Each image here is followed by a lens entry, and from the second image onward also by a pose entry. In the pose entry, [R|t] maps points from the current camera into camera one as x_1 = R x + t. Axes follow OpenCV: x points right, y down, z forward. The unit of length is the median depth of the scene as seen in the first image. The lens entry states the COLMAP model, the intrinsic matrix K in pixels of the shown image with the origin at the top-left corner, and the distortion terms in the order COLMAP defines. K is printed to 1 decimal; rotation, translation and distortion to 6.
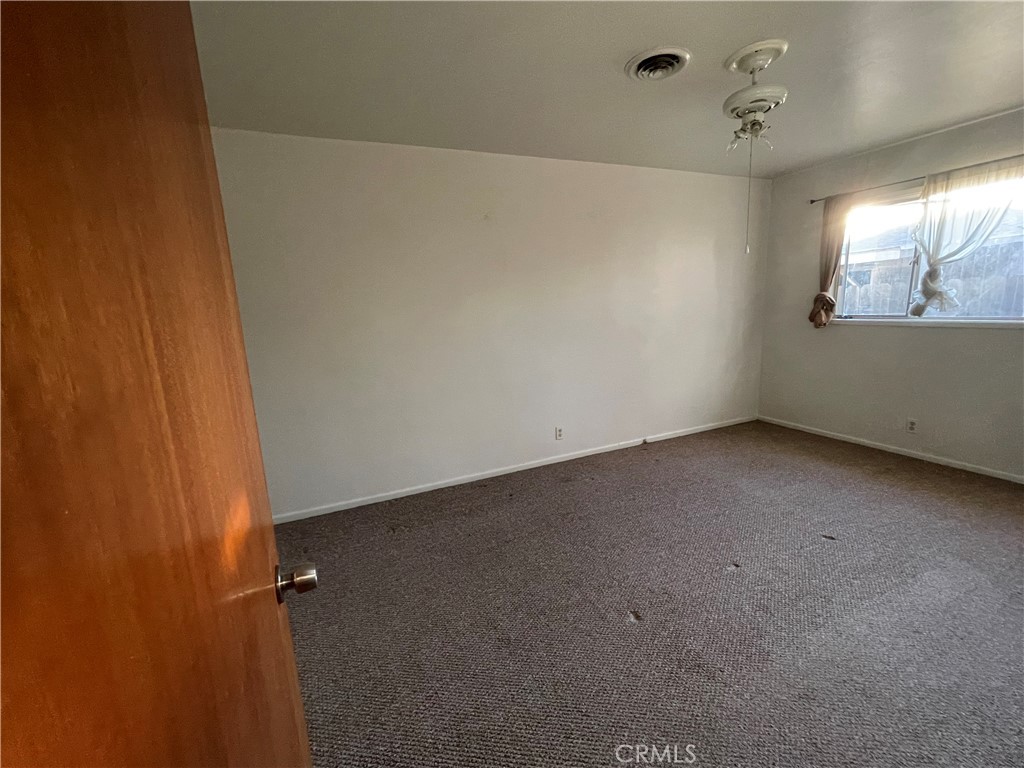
lens RADIAL K [[414.5, 0, 511.5], [0, 414.5, 383.9], [0, 0, 1]] dist [-0.001599, 0.000063]
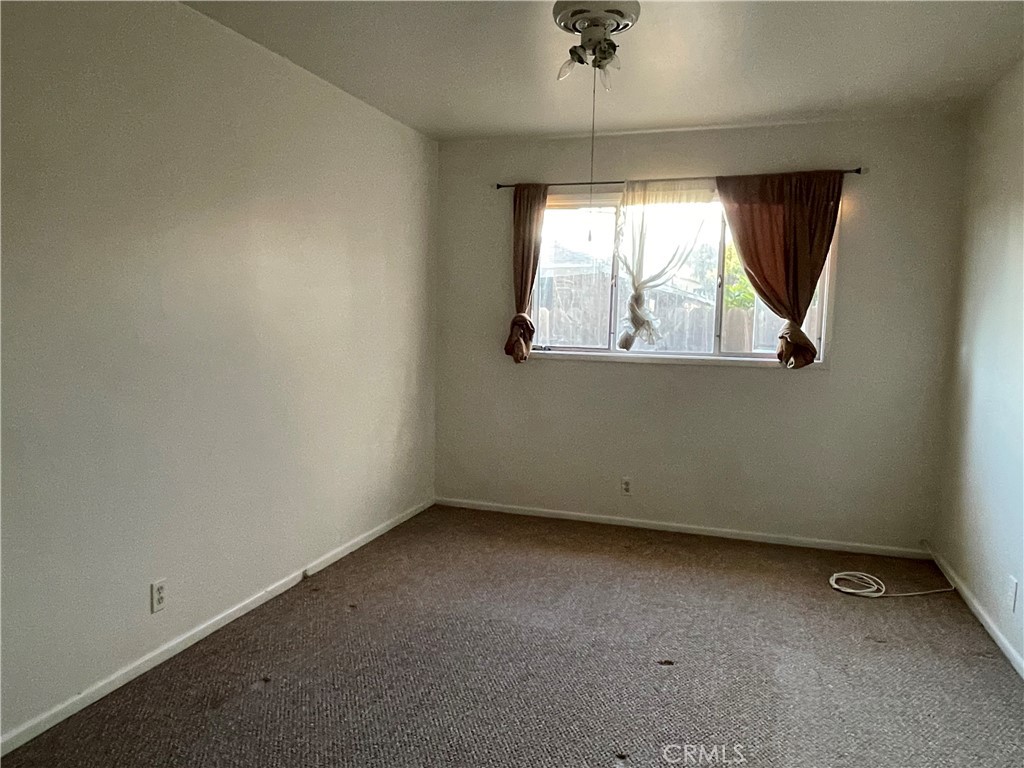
lens RADIAL K [[710.3, 0, 512.0], [0, 710.3, 391.2], [0, 0, 1]] dist [0.000638, -0.001119]
pose [[0.694555, -0.017329, 0.719231, -0.159415], [0.084735, 0.994722, -0.057862, -0.020404], [-0.714432, 0.101133, 0.692358, 0.196360]]
